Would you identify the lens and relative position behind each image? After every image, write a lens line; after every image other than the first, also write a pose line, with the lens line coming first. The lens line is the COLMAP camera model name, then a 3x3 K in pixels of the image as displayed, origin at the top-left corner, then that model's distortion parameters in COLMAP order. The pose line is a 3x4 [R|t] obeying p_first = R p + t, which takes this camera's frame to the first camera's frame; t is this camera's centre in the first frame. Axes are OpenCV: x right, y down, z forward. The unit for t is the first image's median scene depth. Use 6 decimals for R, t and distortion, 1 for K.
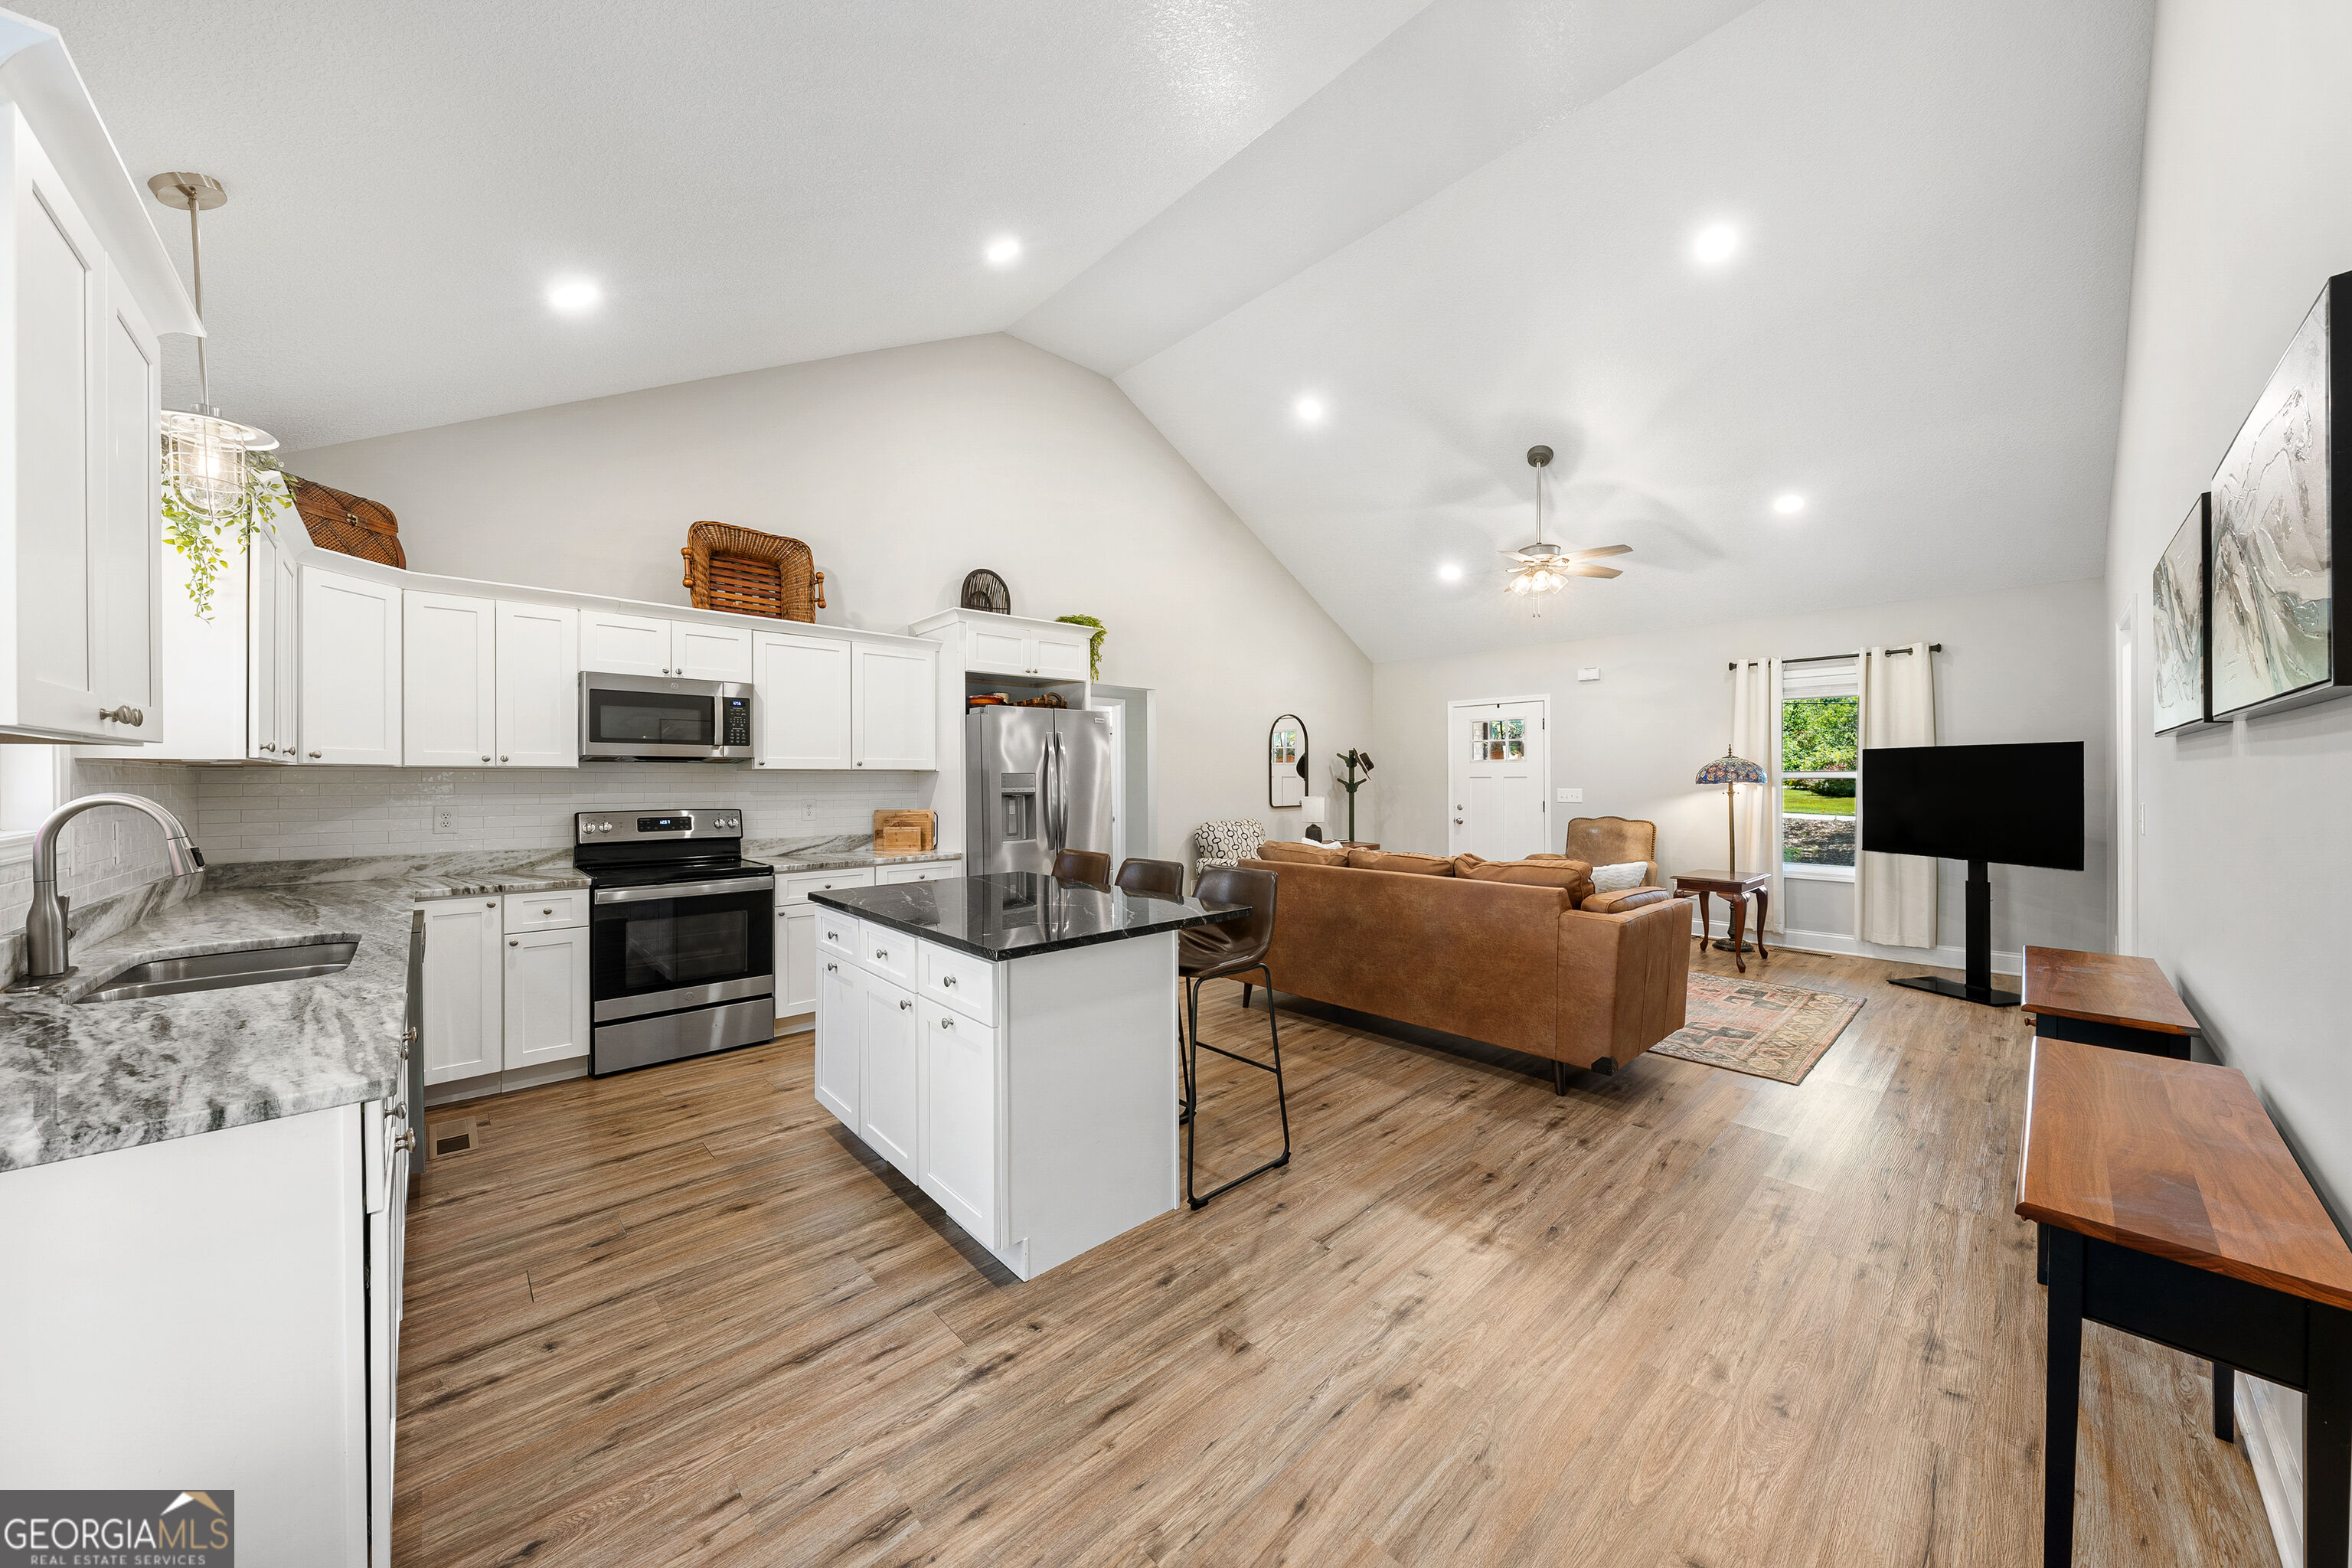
lens RADIAL K [[803.6, 0, 1183.4], [0, 803.6, 776.0], [0, 0, 1]] dist [-0.004638, 0.000095]
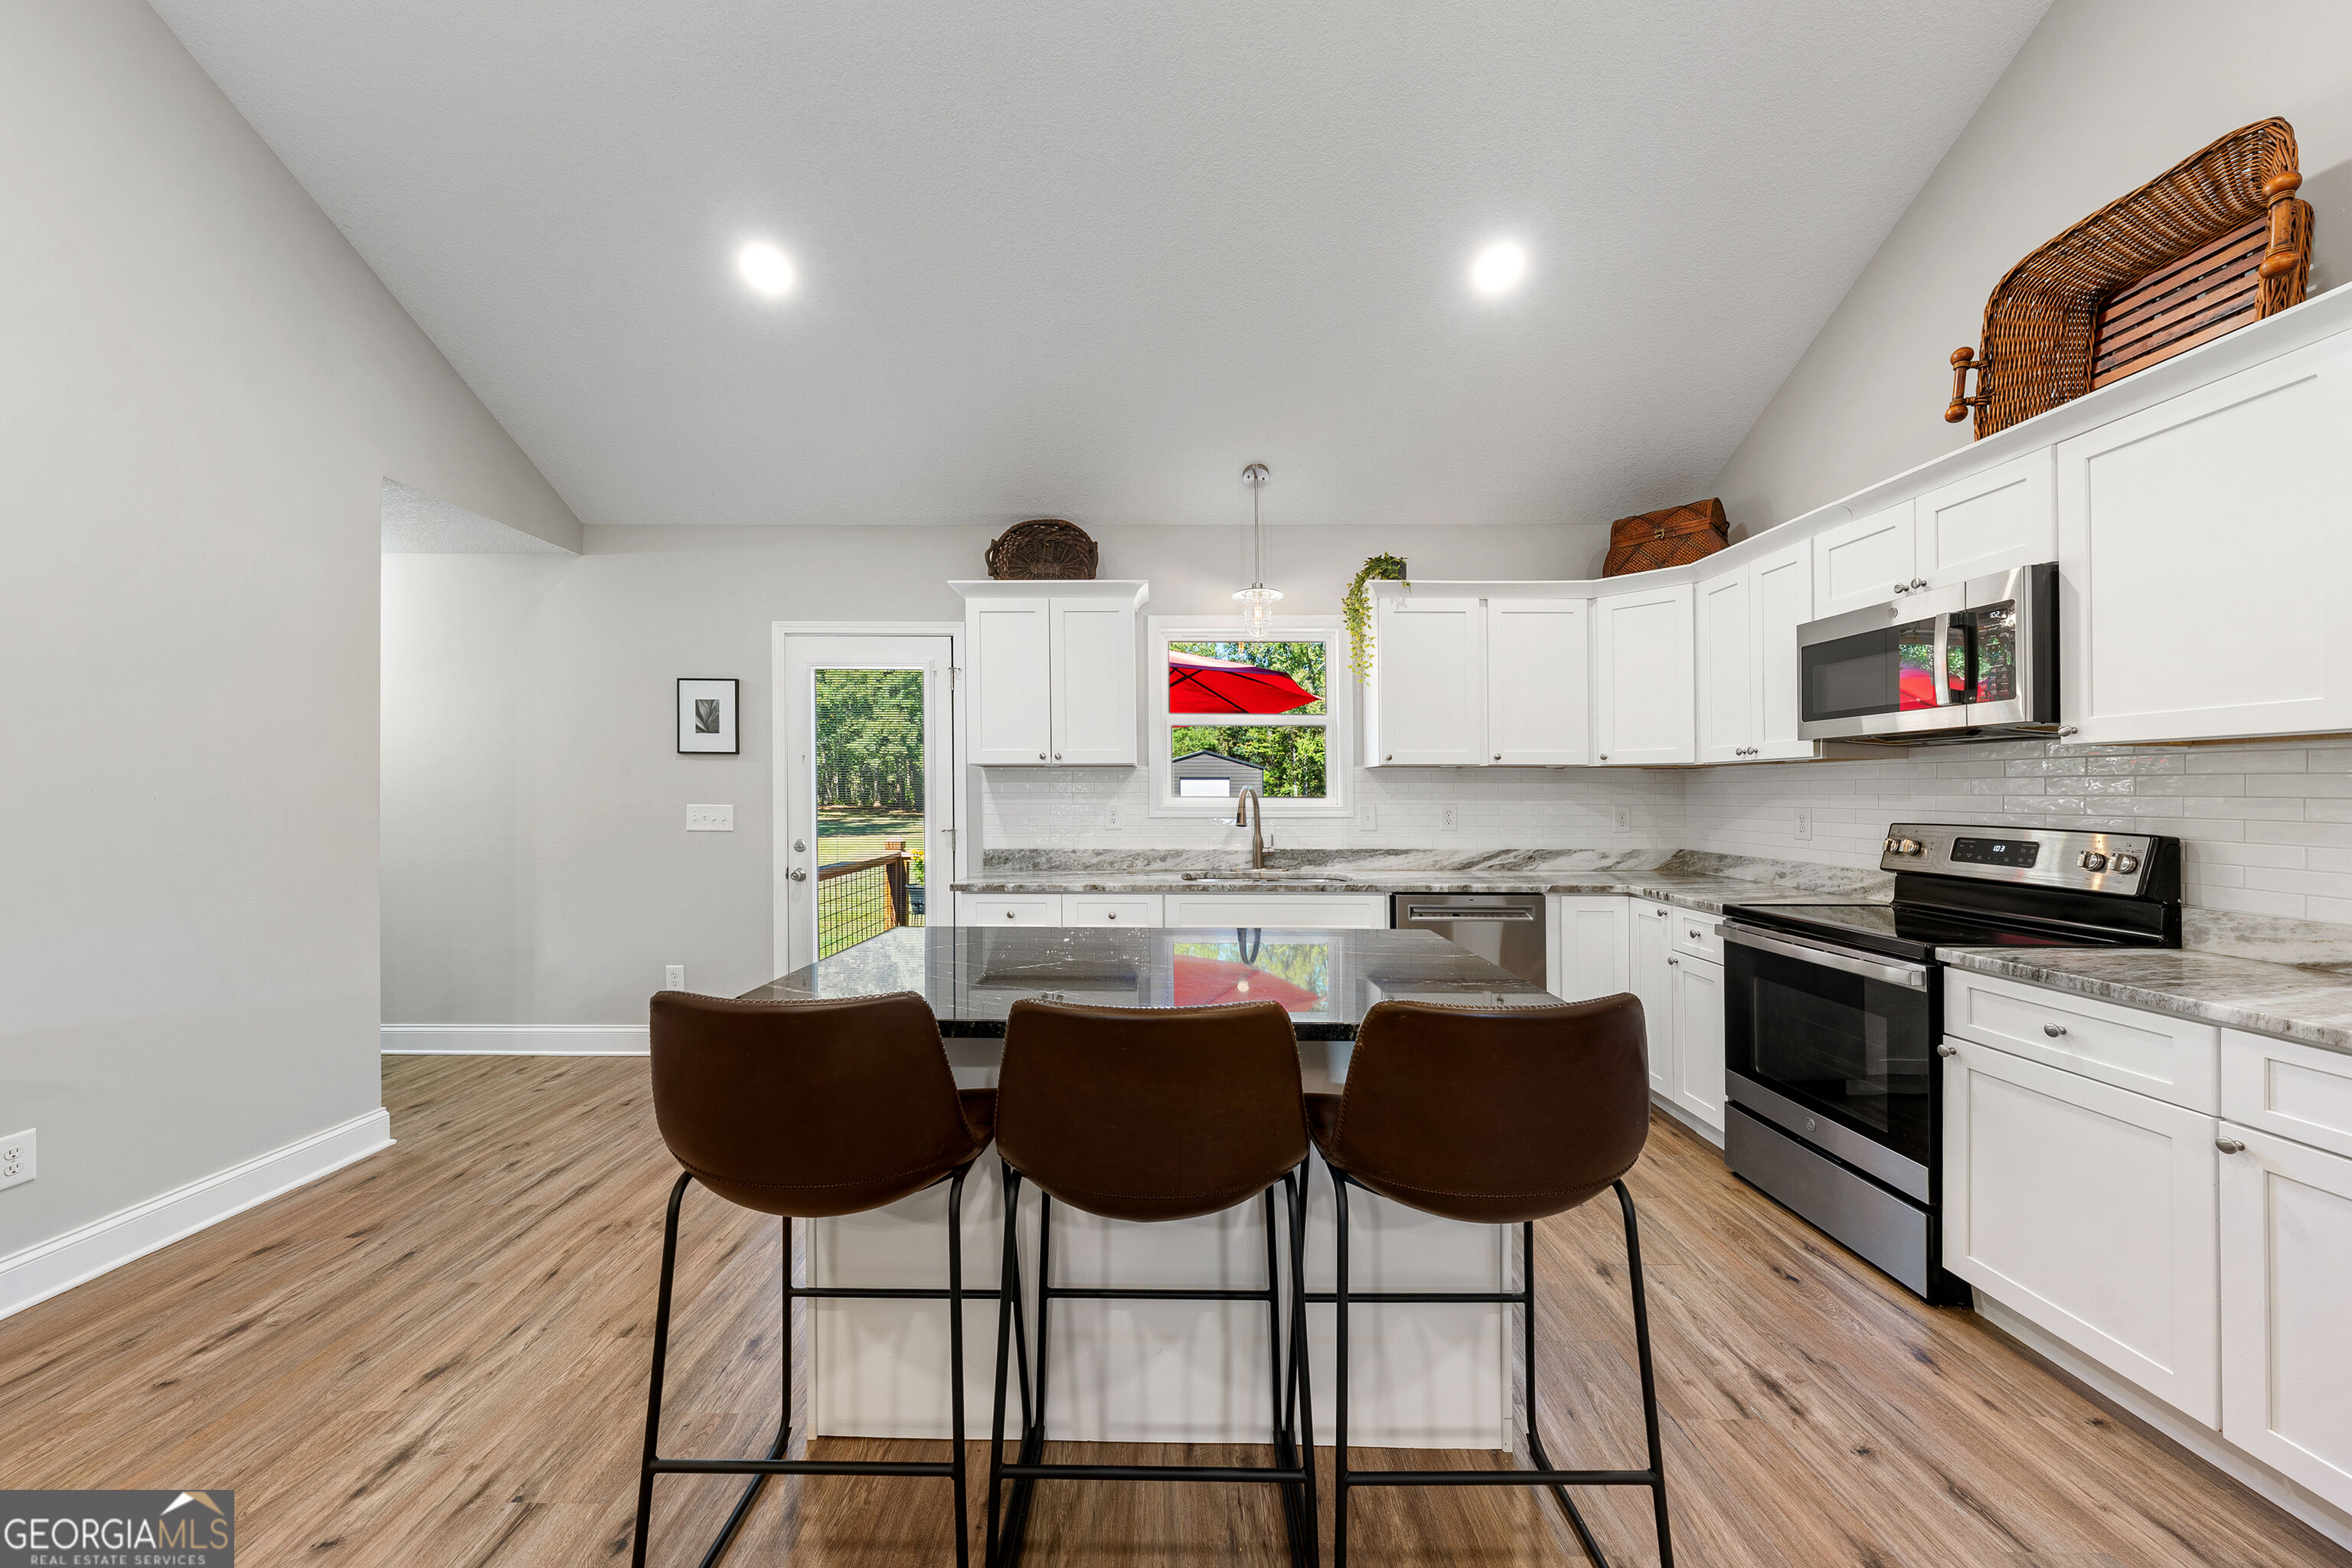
lens RADIAL K [[823.1, 0, 1164.0], [0, 823.1, 785.3], [0, 0, 1]] dist [-0.002088, -0.000159]
pose [[-0.688192, -0.003648, -0.725520, 0.139356], [0.003158, 0.999963, -0.008023, 0.014666], [0.725522, -0.007812, -0.688155, 0.846352]]
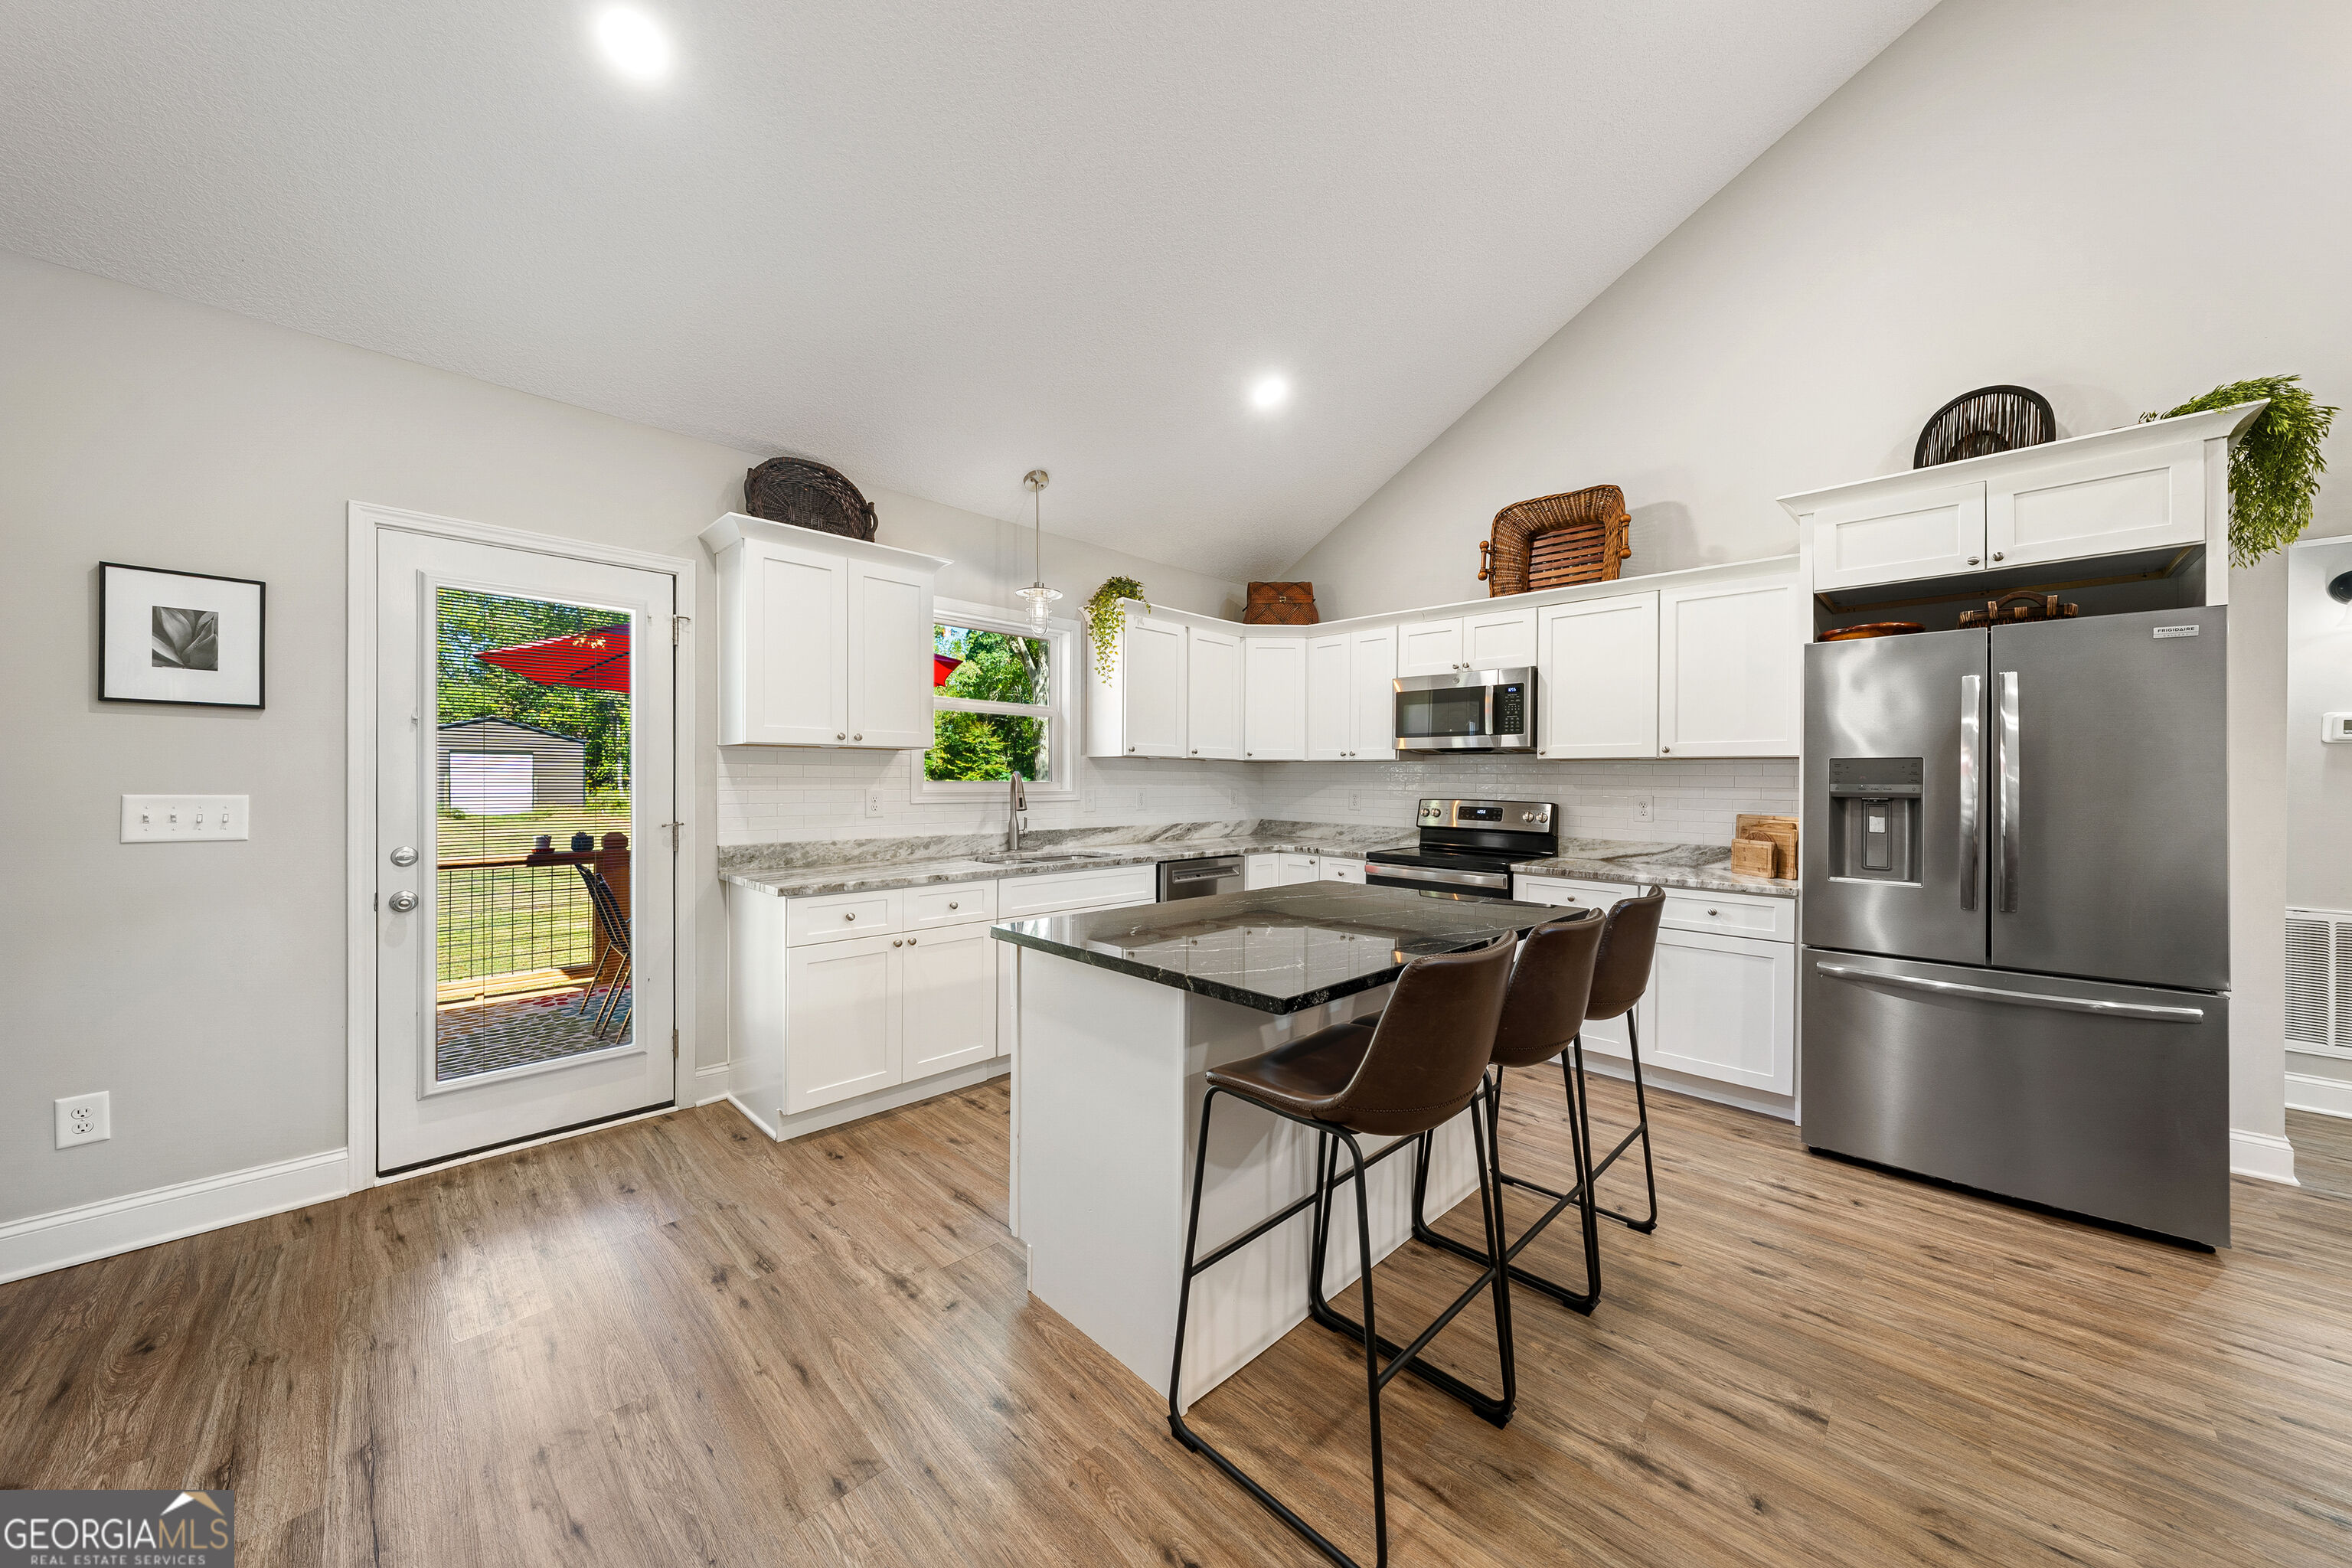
lens RADIAL K [[803.6, 0, 1174.8], [0, 803.6, 777.3], [0, 0, 1]] dist [-0.004638, 0.000095]
pose [[0.032401, 0.003042, -0.999470, 0.325890], [-0.006452, 0.999975, 0.002834, 0.011184], [0.999454, 0.006356, 0.032420, 0.496524]]
